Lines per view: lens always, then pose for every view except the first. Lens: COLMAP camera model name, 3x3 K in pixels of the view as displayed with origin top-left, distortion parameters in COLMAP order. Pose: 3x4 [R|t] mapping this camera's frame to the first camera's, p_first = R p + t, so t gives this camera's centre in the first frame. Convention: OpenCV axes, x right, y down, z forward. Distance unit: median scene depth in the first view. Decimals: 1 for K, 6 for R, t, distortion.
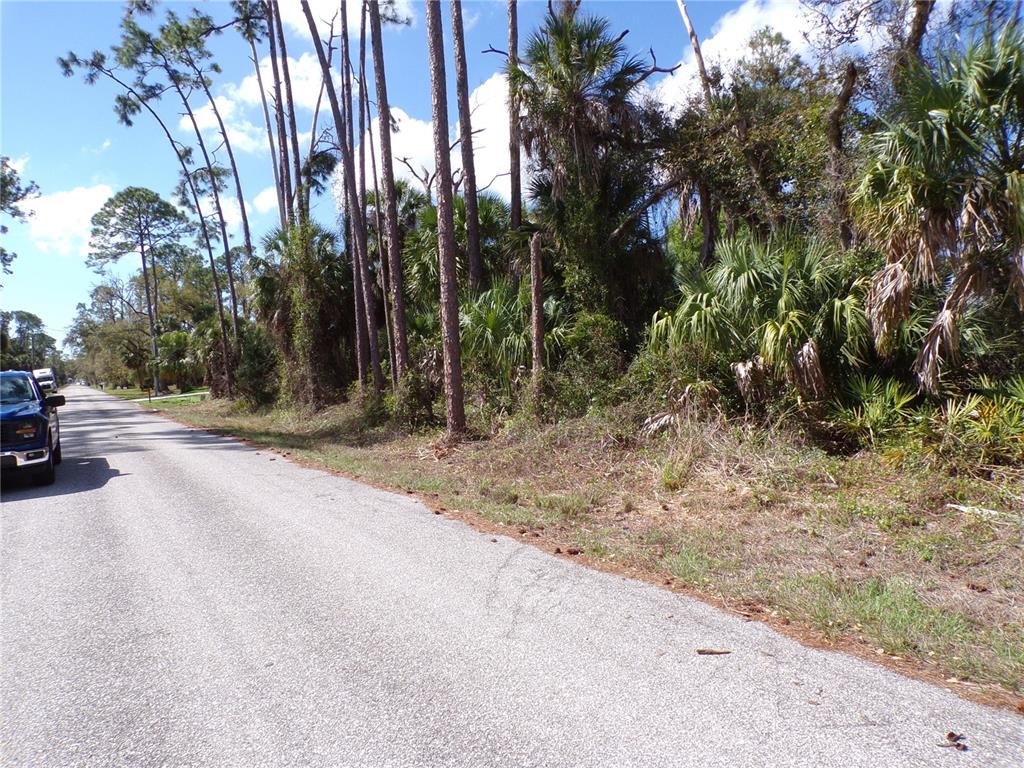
lens RADIAL K [[685.7, 0, 509.4], [0, 685.7, 385.3], [0, 0, 1]] dist [-0.019324, 0.019662]
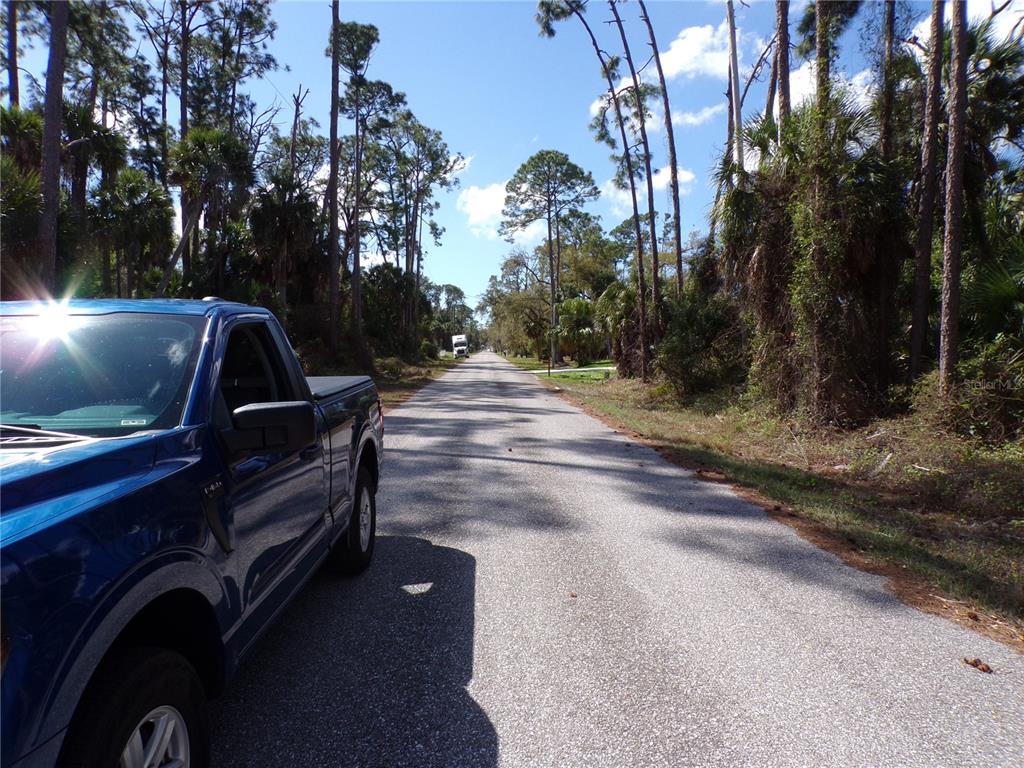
lens RADIAL K [[685.7, 0, 509.4], [0, 685.7, 385.3], [0, 0, 1]] dist [-0.019324, 0.019662]
pose [[0.859383, 0.076707, -0.505546, -0.099576], [-0.061014, 0.997003, 0.047558, -0.001493], [0.507679, -0.010025, 0.861488, 0.172794]]
